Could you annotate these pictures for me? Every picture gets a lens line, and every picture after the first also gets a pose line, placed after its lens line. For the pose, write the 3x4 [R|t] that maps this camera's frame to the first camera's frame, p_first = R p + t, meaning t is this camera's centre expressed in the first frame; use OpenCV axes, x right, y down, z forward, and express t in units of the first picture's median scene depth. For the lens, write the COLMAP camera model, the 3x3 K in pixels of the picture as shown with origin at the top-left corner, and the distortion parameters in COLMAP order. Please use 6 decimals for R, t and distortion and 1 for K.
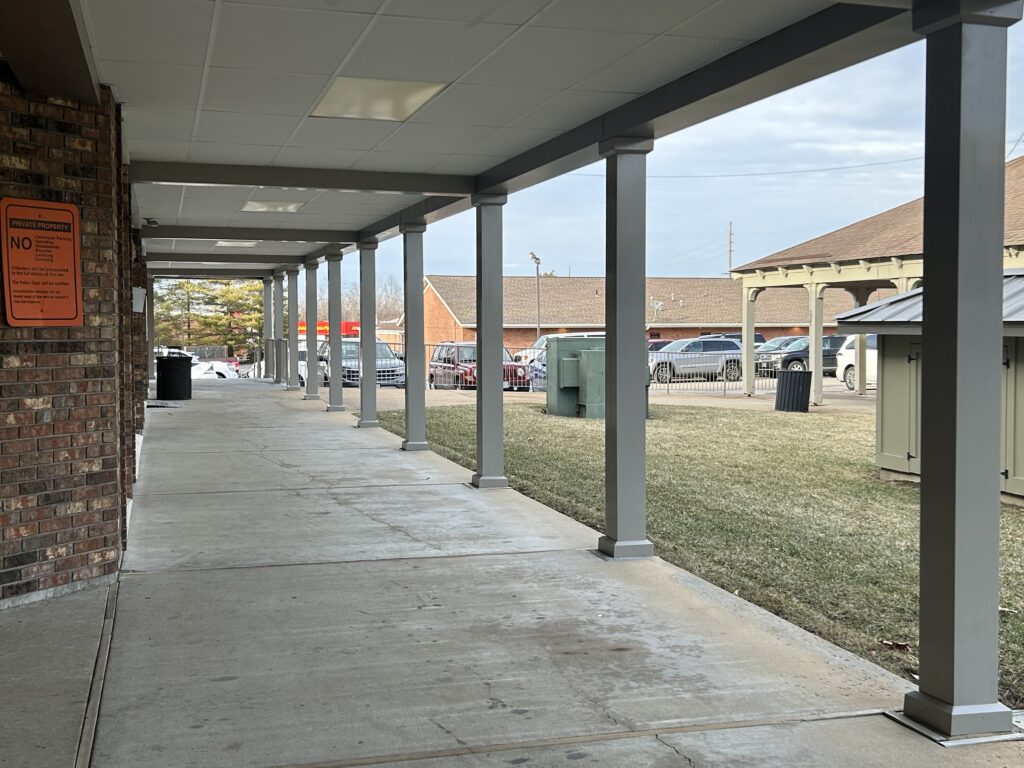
lens RADIAL K [[1166.6, 0, 512.0], [0, 1166.6, 384.0], [0, 0, 1]] dist [0.199524, -0.717126]
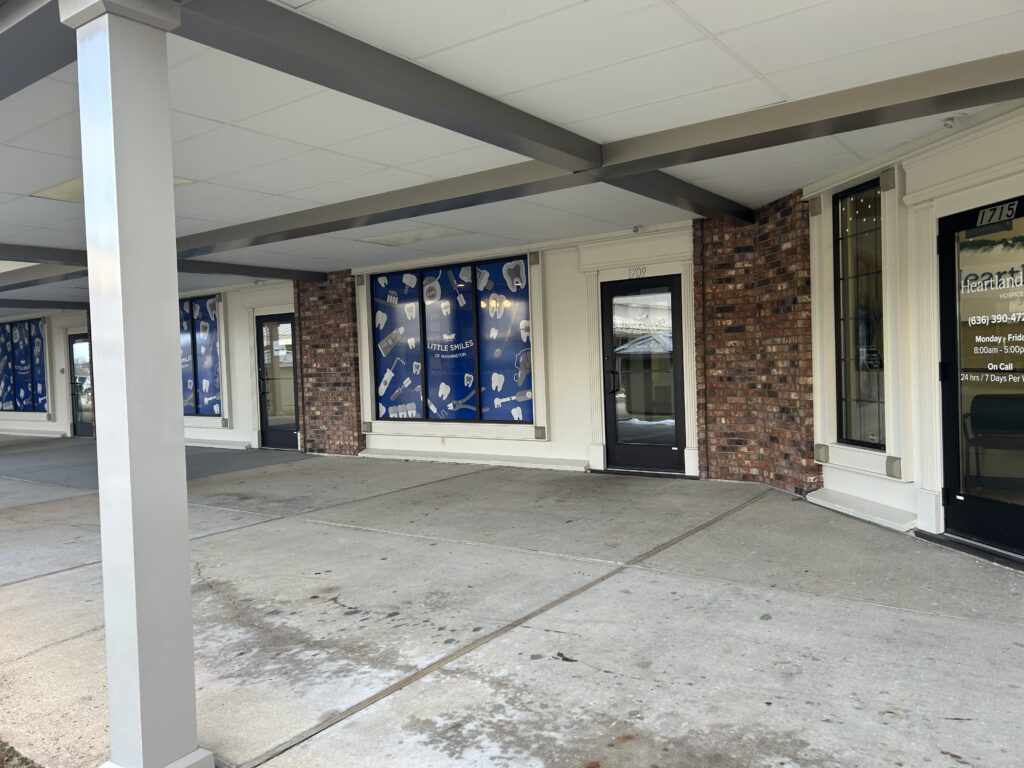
lens RADIAL K [[771.3, 0, 512.0], [0, 771.3, 384.0], [0, 0, 1]] dist [0.065093, -0.069093]
pose [[-0.796825, 0.049118, -0.602211, 0.491356], [0.005659, 0.997253, 0.073851, -0.064968], [0.604184, 0.055439, -0.794914, 1.583605]]
